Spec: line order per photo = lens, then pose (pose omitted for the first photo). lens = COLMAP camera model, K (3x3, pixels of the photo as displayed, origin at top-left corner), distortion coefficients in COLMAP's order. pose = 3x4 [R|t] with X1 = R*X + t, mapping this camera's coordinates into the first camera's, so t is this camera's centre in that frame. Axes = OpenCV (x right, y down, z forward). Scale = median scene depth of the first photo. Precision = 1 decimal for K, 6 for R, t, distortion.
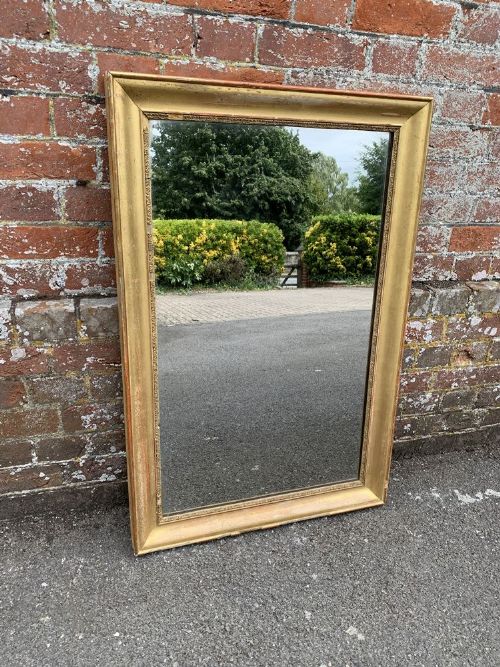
lens RADIAL K [[498.0, 0, 250.2], [0, 498.0, 333.9], [0, 0, 1]] dist [0.006482, -0.009237]
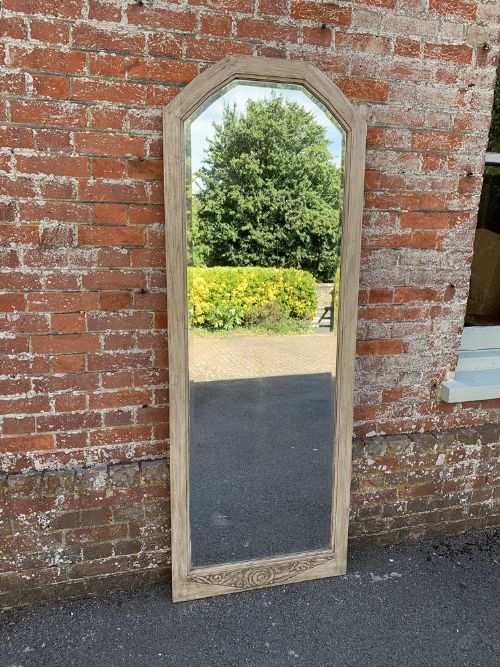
lens RADIAL K [[498.0, 0, 246.3], [0, 498.0, 334.1], [0, 0, 1]] dist [0.006482, -0.009237]
pose [[0.997890, -0.043202, -0.048458, 0.158150], [0.032033, 0.976901, -0.211277, -0.121566], [0.056466, 0.209279, 0.976224, -0.855929]]
